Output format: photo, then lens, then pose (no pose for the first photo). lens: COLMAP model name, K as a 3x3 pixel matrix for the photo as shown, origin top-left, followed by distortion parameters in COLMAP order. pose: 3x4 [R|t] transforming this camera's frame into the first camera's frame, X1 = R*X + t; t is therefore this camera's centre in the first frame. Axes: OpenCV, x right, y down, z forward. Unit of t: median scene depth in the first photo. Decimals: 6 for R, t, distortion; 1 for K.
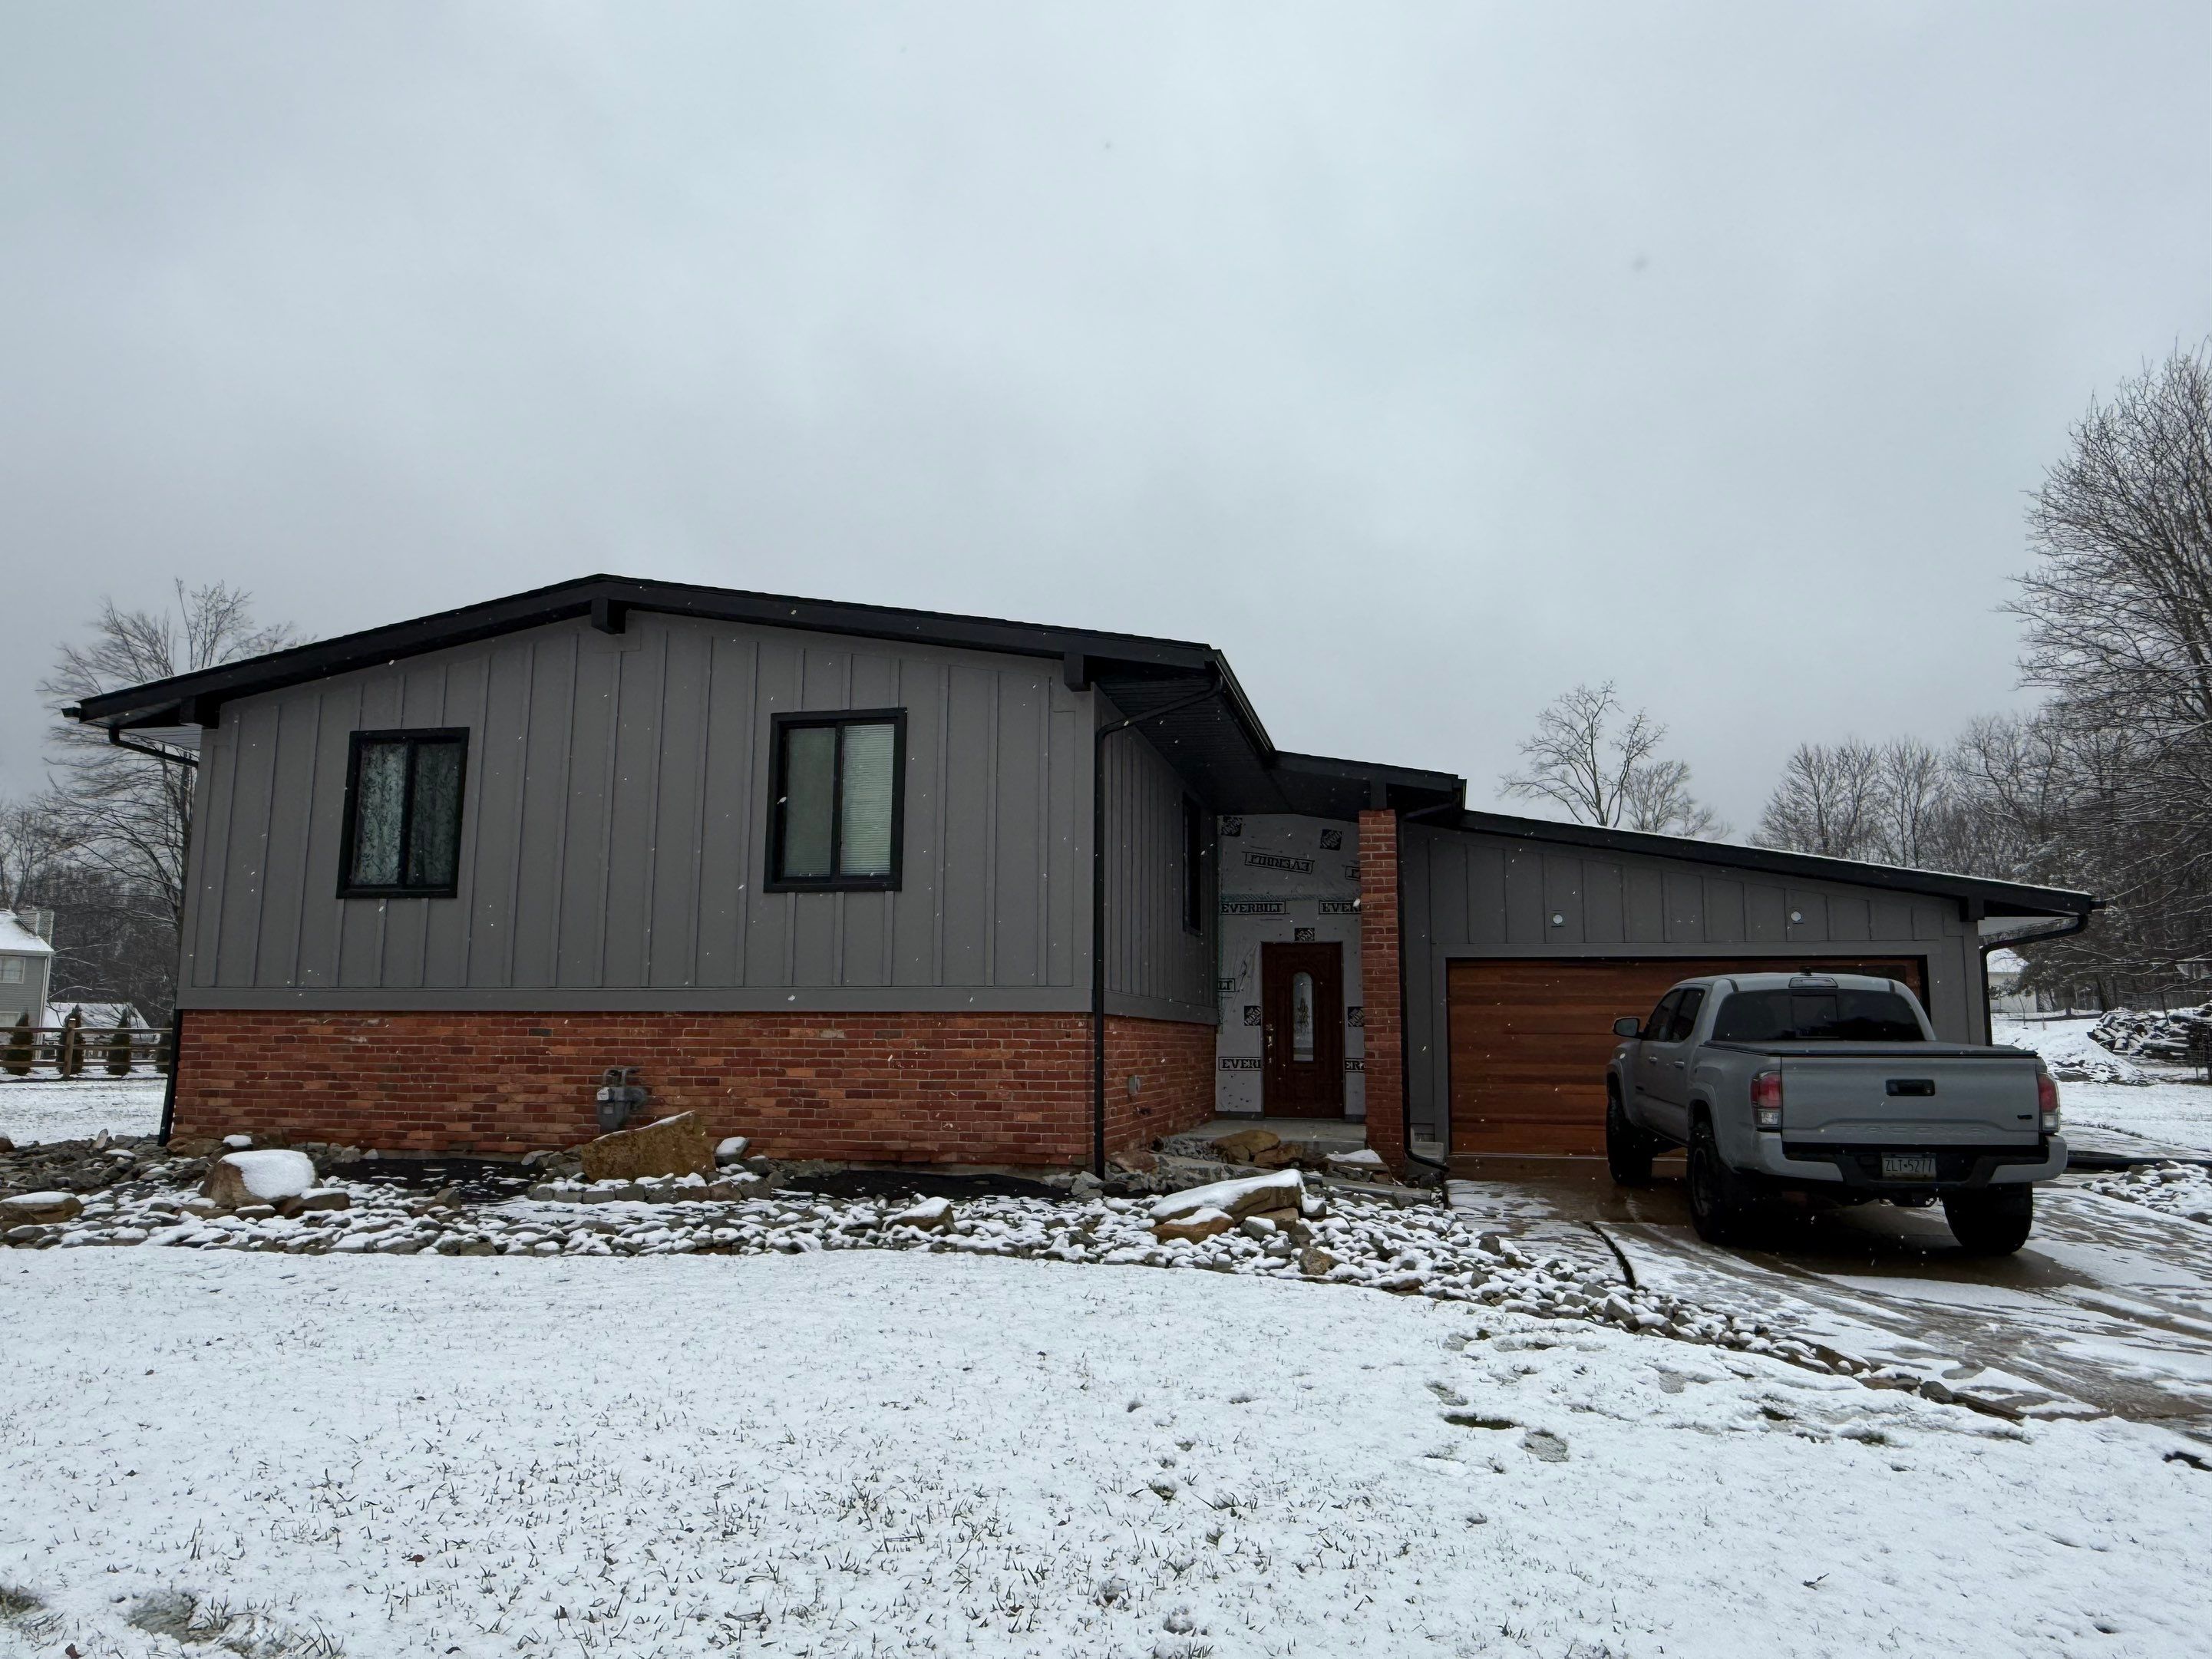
lens RADIAL K [[1401.0, 0, 1094.6], [0, 1401.0, 820.4], [0, 0, 1]] dist [-0.011754, 0.013500]
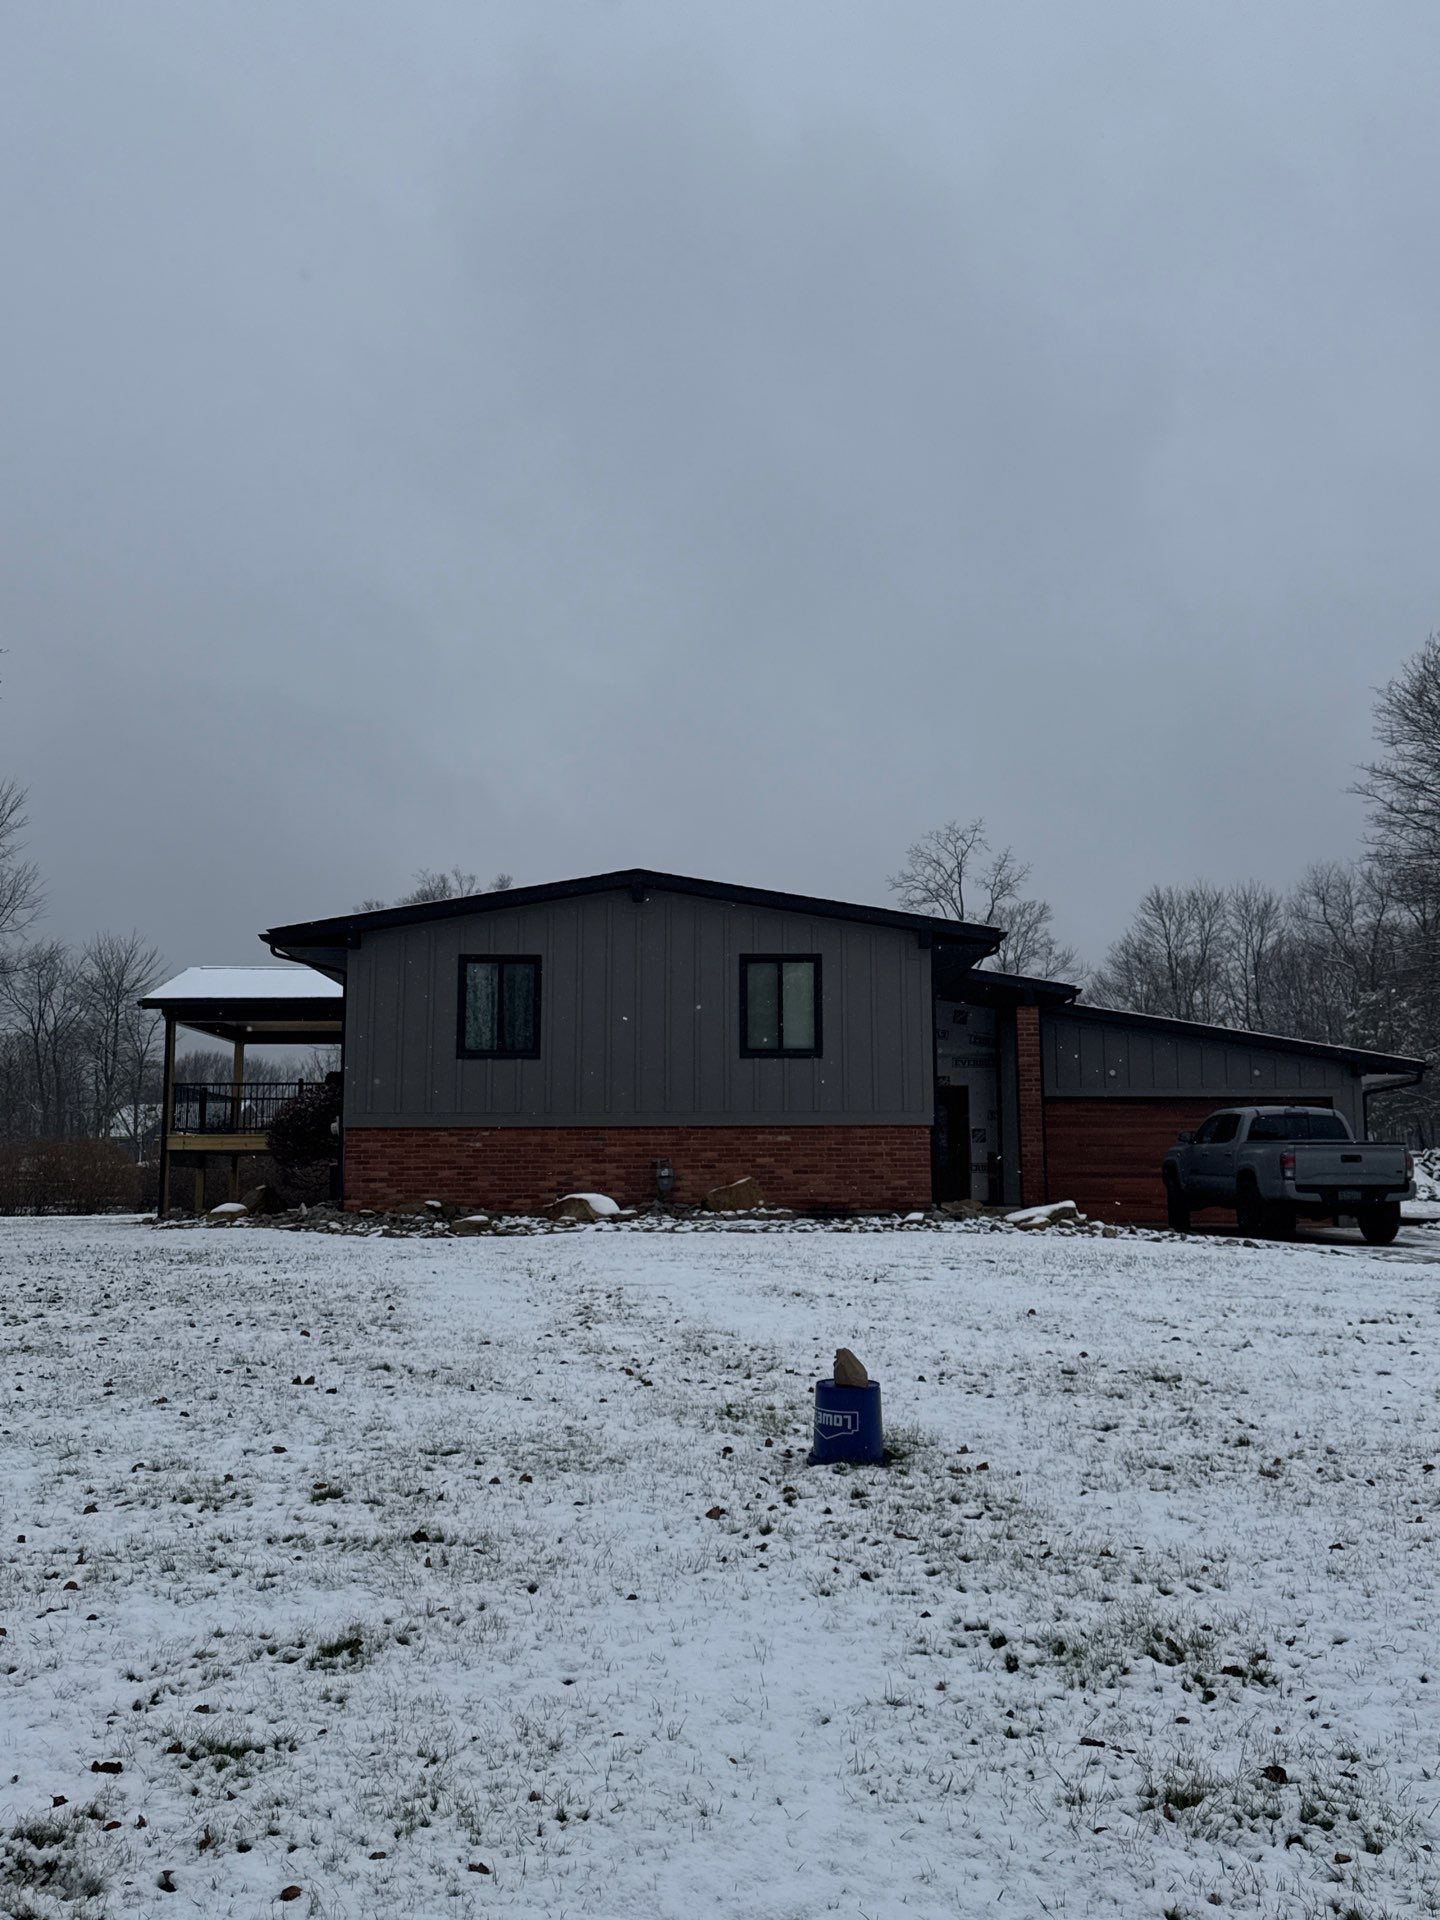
lens RADIAL K [[1595.2, 0, 704.8], [0, 1595.2, 960.2], [0, 0, 1]] dist [0.095064, -0.015130]
pose [[0.978279, 0.019906, 0.206335, -0.659473], [-0.022577, 0.999689, 0.010597, -0.085841], [-0.206060, -0.015025, 0.978424, -0.892392]]
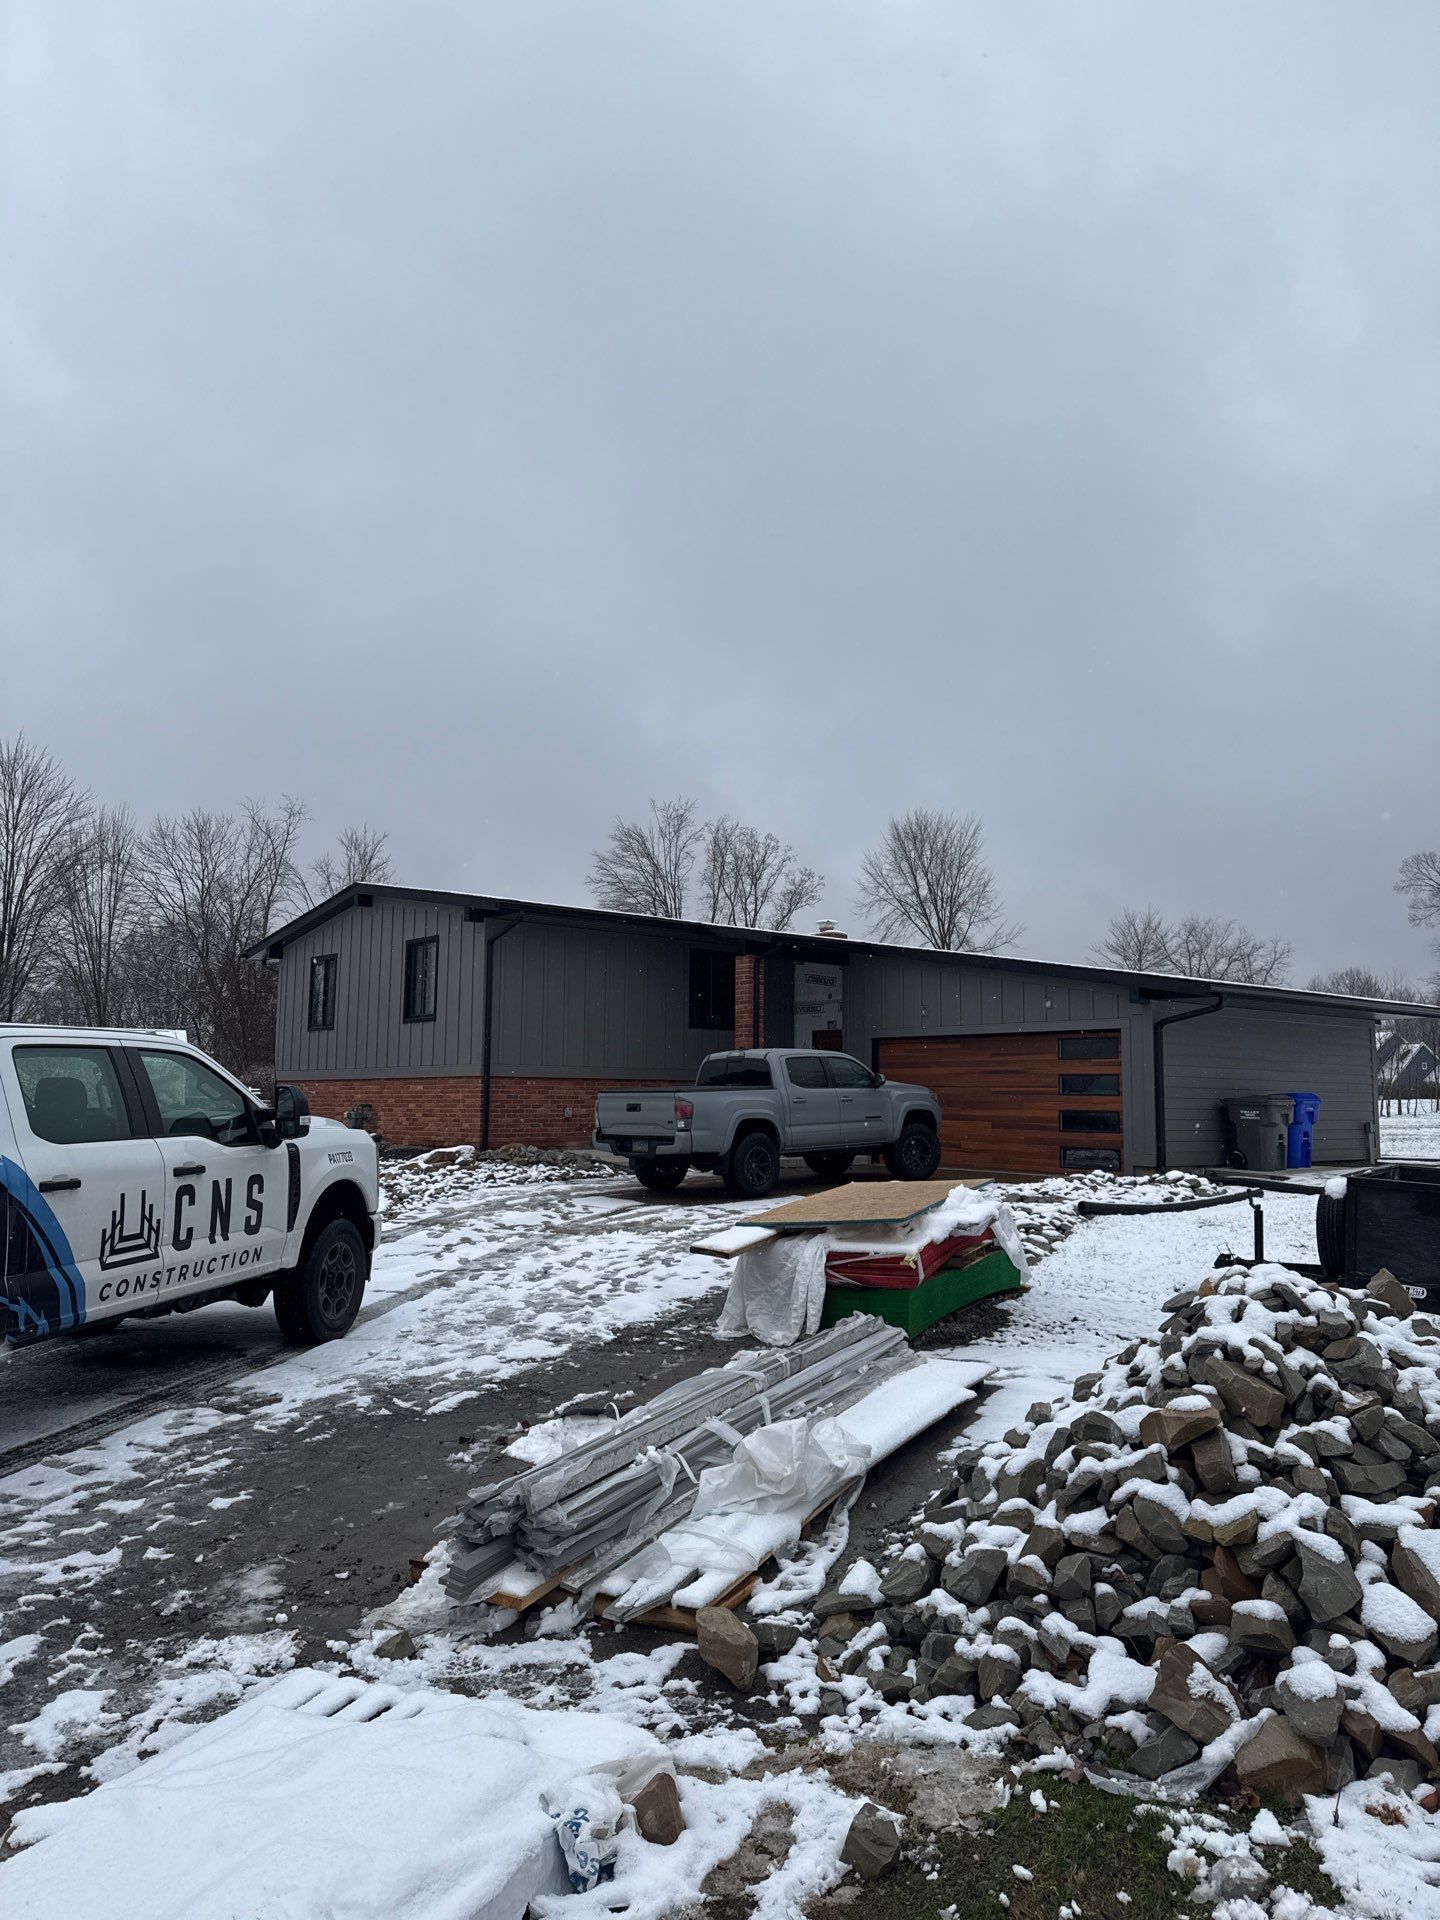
lens RADIAL K [[1239.6, 0, 735.1], [0, 1239.6, 947.8], [0, 0, 1]] dist [0.002027, -0.000007]
pose [[0.810810, -0.073594, -0.580664, 1.263795], [0.088731, 0.996053, -0.002341, -0.015677], [0.578545, -0.049625, 0.814140, -0.263119]]
